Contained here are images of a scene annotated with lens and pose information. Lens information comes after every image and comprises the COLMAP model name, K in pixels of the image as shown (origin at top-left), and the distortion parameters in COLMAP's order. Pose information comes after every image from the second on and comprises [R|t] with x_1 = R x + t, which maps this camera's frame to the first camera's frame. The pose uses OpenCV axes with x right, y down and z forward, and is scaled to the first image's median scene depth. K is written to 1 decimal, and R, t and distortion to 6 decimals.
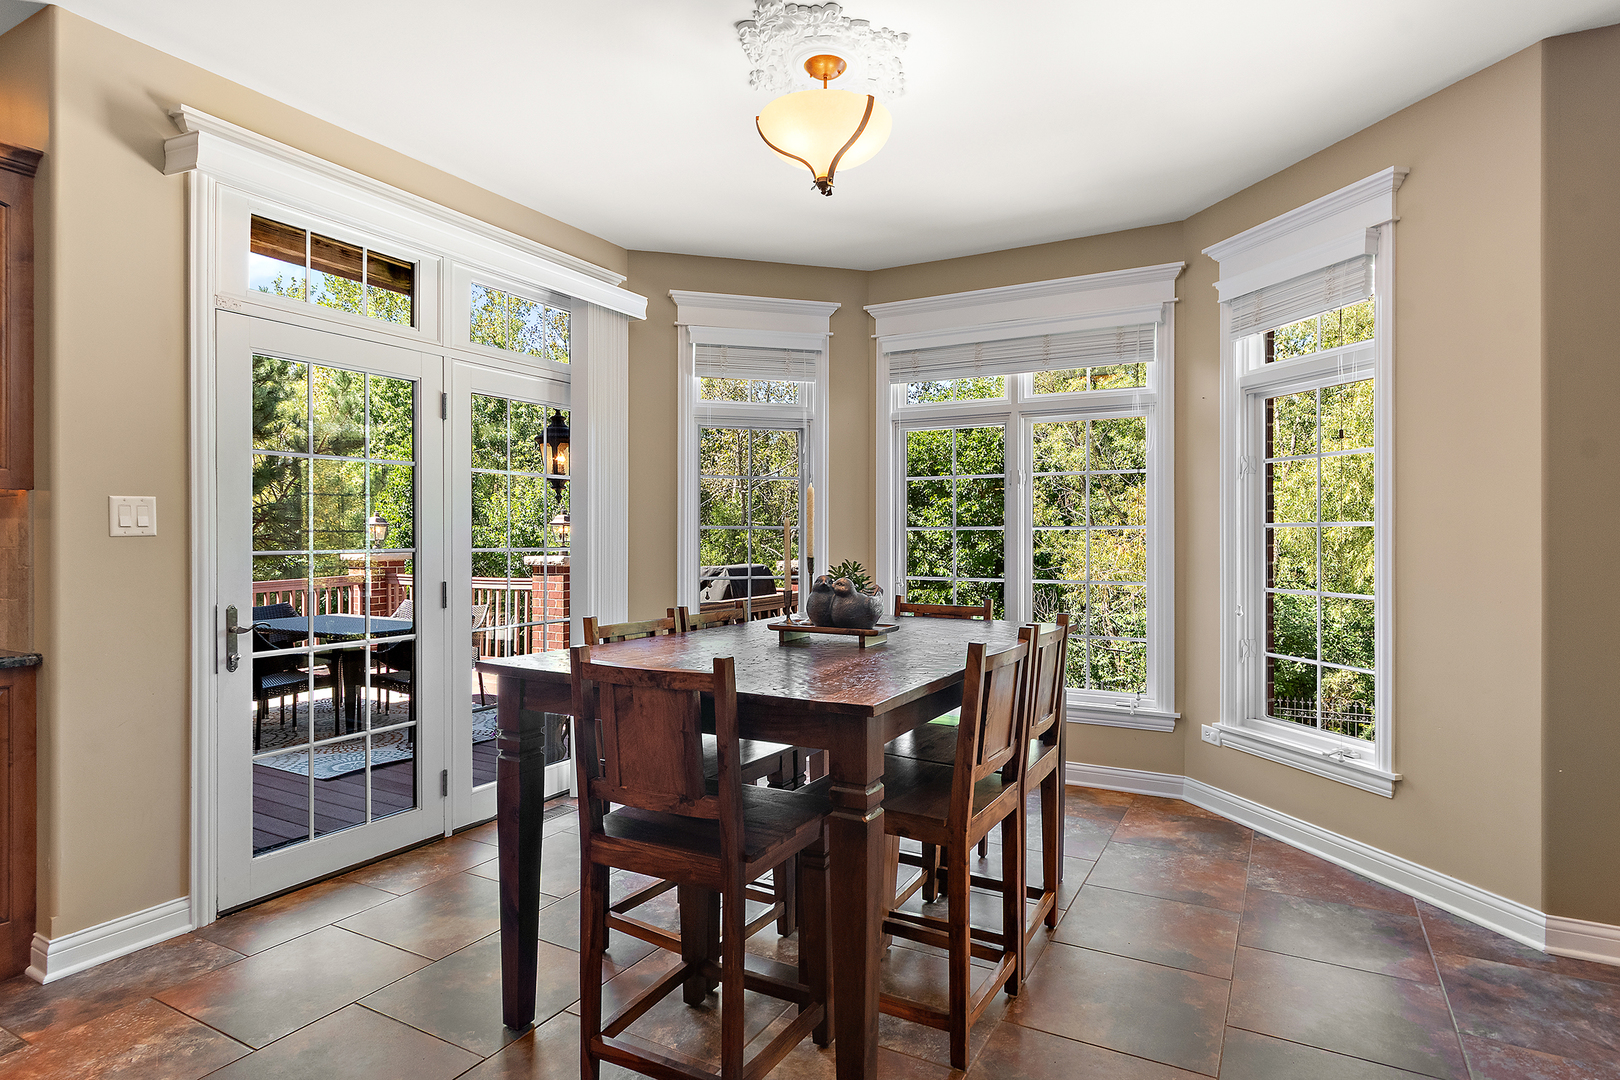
lens RADIAL K [[860.8, 0, 810.0], [0, 860.8, 540.0], [0, 0, 1]] dist [0.022238, 0.000007]
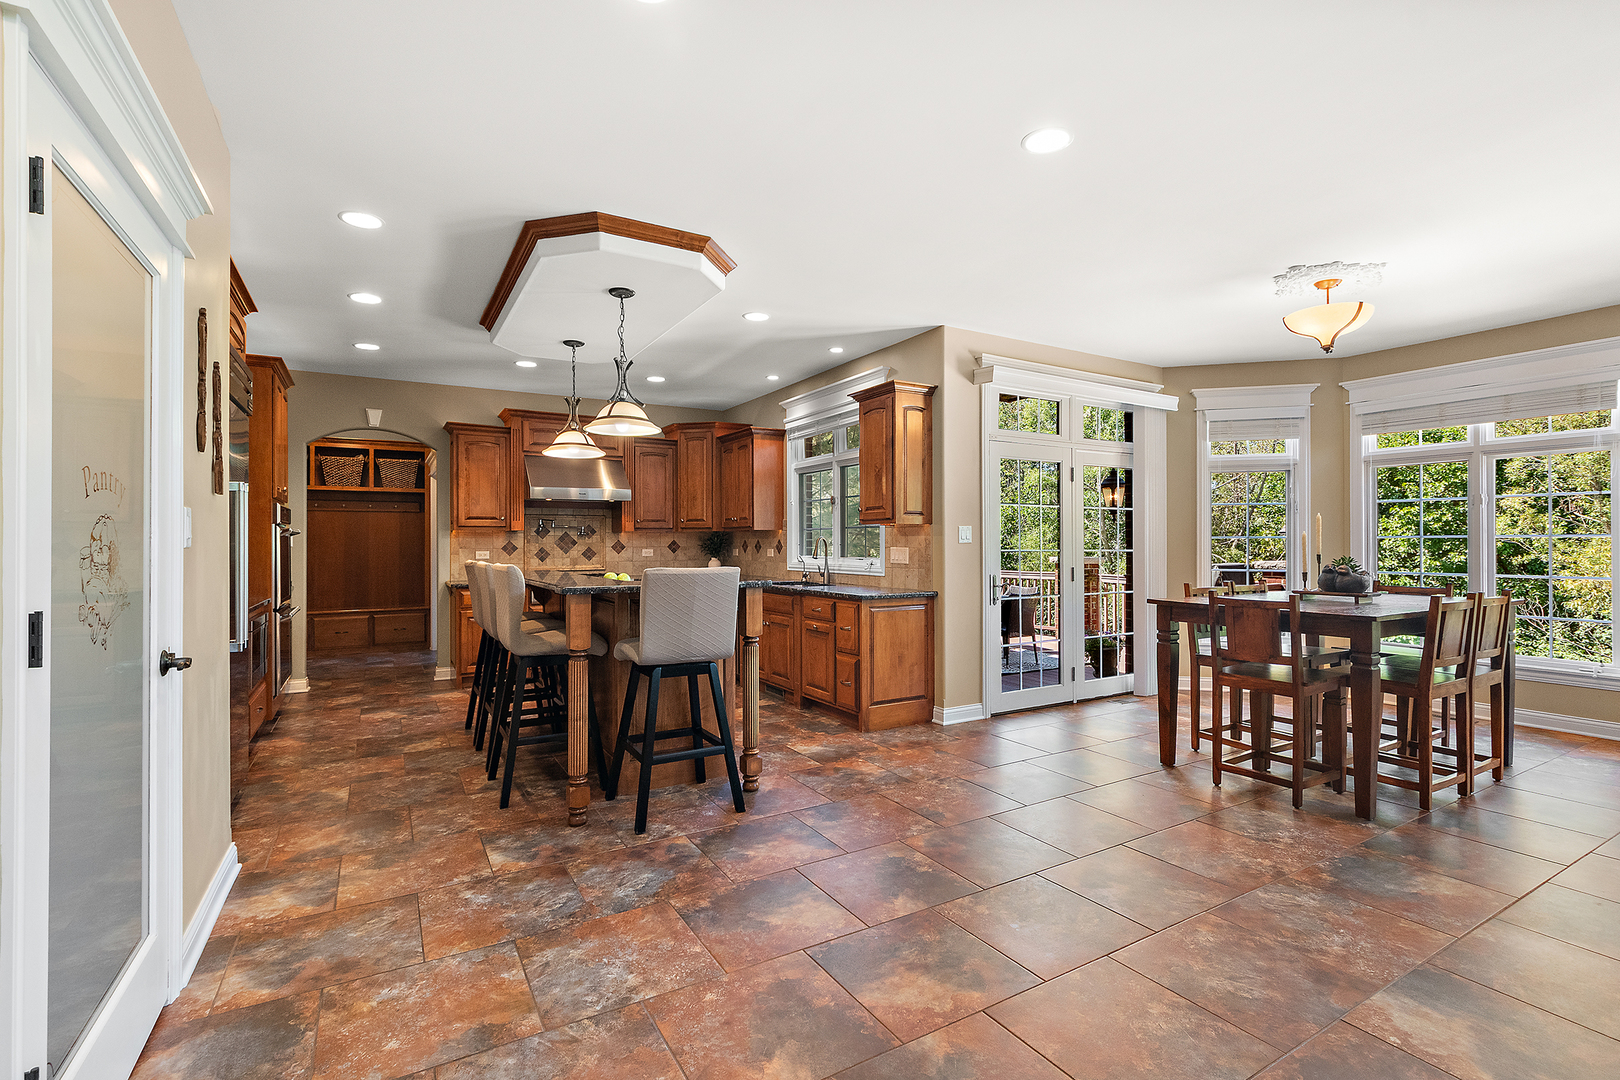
lens RADIAL K [[728.2, 0, 810.0], [0, 728.2, 540.0], [0, 0, 1]] dist [-0.000092, -0.000001]
pose [[0.861994, -0.003063, -0.506909, -0.112829], [-0.001600, 0.999960, -0.008763, 0.003782], [0.506916, 0.008365, 0.861955, -0.666668]]
